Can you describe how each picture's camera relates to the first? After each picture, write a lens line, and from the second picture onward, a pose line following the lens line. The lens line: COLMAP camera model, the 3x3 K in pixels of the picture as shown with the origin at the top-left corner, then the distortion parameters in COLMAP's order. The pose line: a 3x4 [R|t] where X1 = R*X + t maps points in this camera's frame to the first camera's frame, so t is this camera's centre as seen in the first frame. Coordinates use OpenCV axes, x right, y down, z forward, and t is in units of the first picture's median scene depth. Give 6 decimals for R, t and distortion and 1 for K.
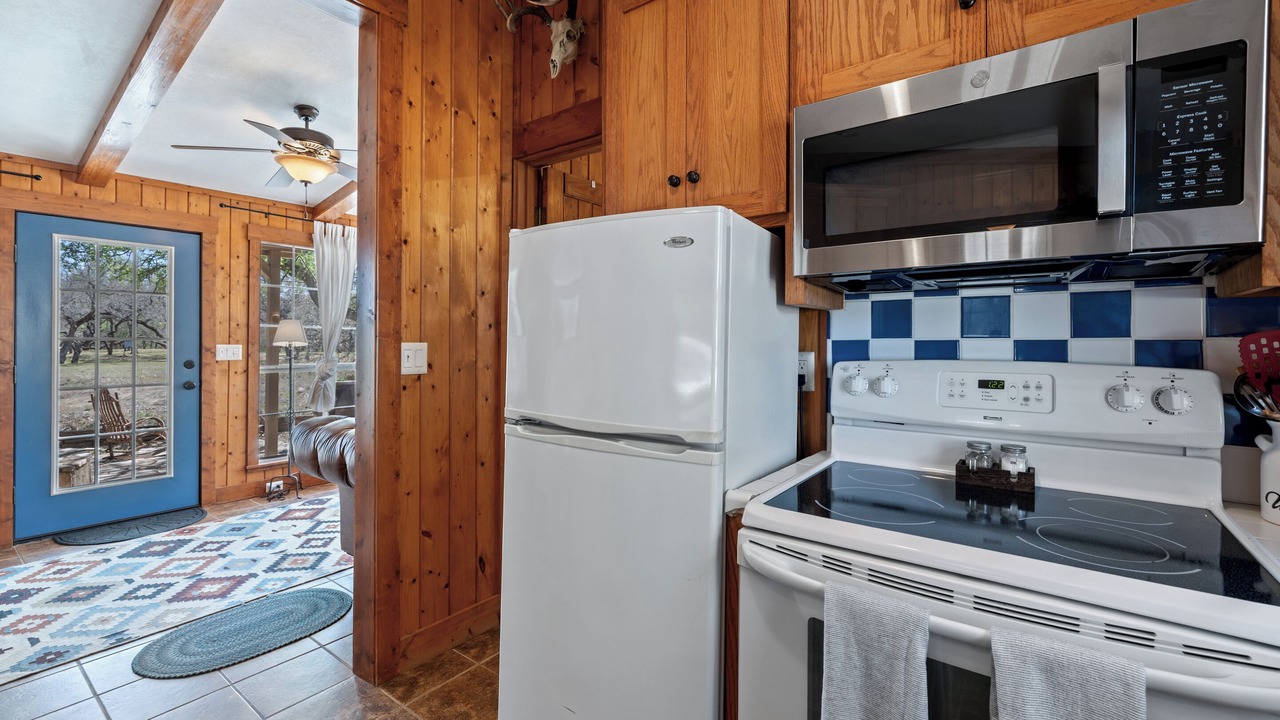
lens RADIAL K [[546.4, 0, 639.3], [0, 546.4, 337.8], [0, 0, 1]] dist [0.001478, 0.000368]
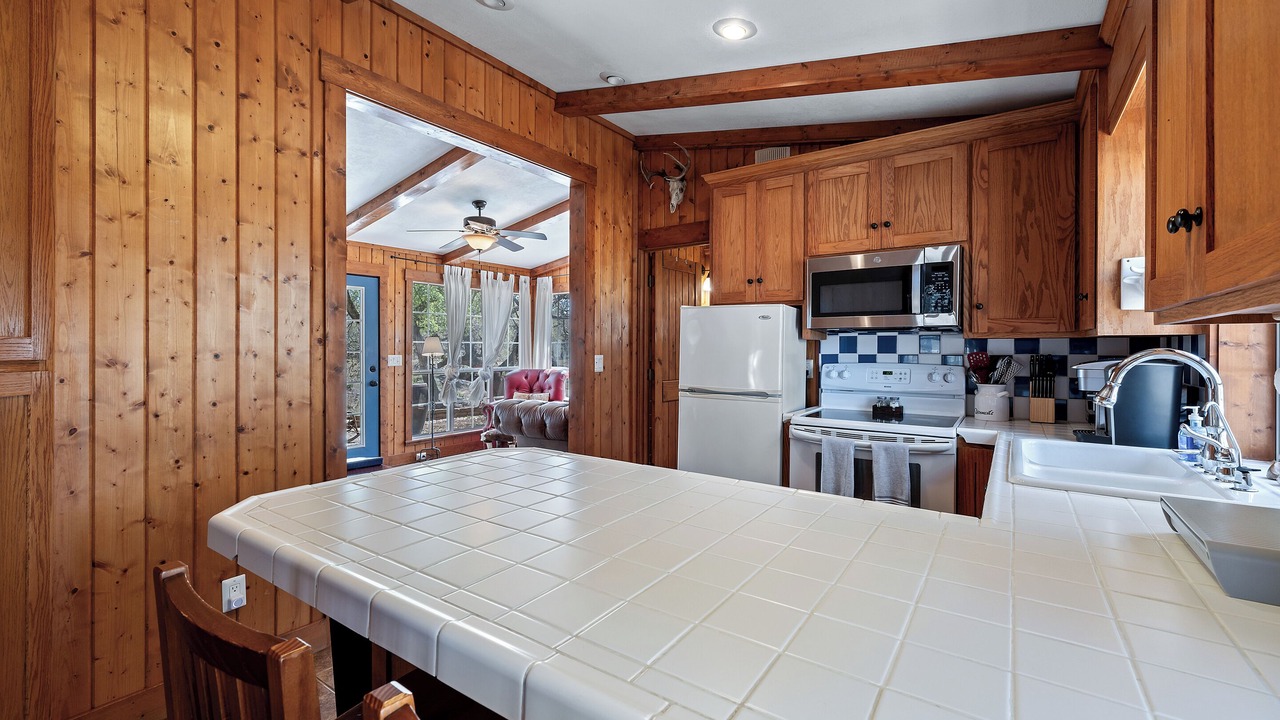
lens RADIAL K [[540.1, 0, 637.8], [0, 540.1, 349.8], [0, 0, 1]] dist [-0.000280, 0.000283]
pose [[0.999526, -0.001932, 0.030723, -0.460850], [0.001642, 0.999954, 0.009477, -0.036104], [-0.030740, -0.009422, 0.999483, -1.167123]]
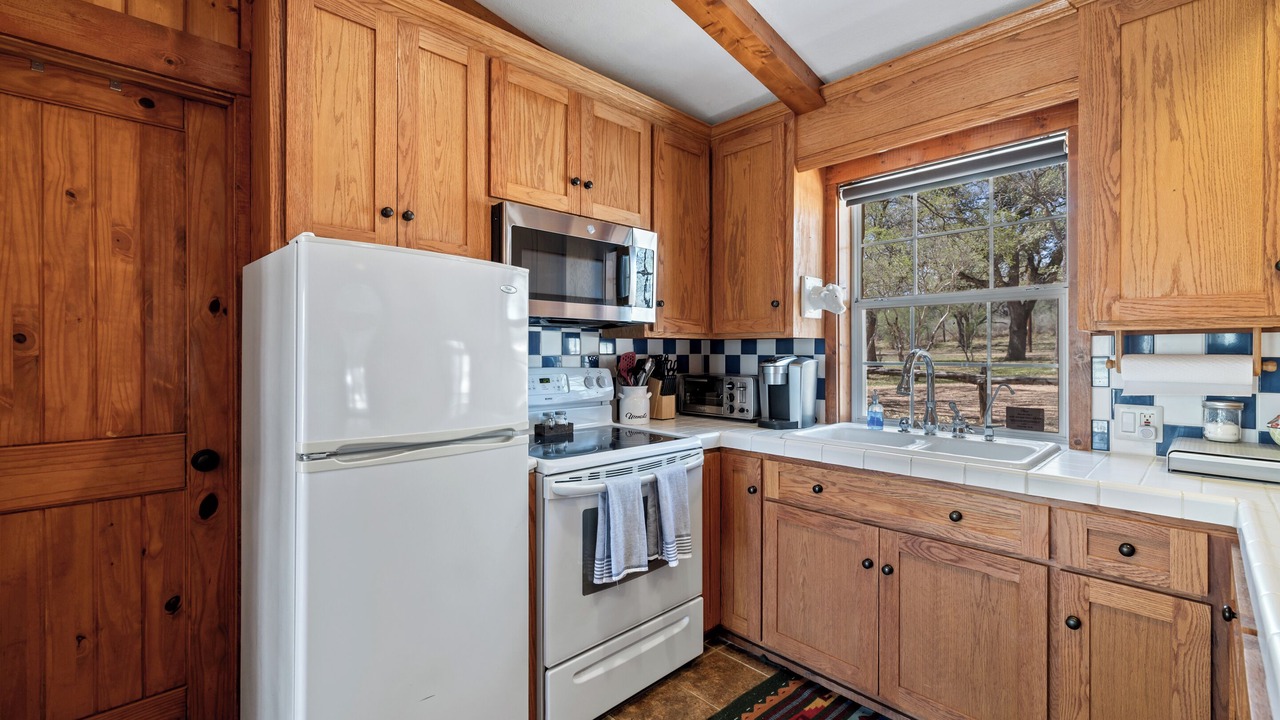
lens RADIAL K [[540.1, 0, 637.8], [0, 540.1, 349.8], [0, 0, 1]] dist [-0.000280, 0.000283]
pose [[0.170203, -0.000263, 0.985409, -0.929080], [-0.007601, 0.999970, 0.001580, -0.019920], [-0.985380, -0.007759, 0.170196, 0.333911]]
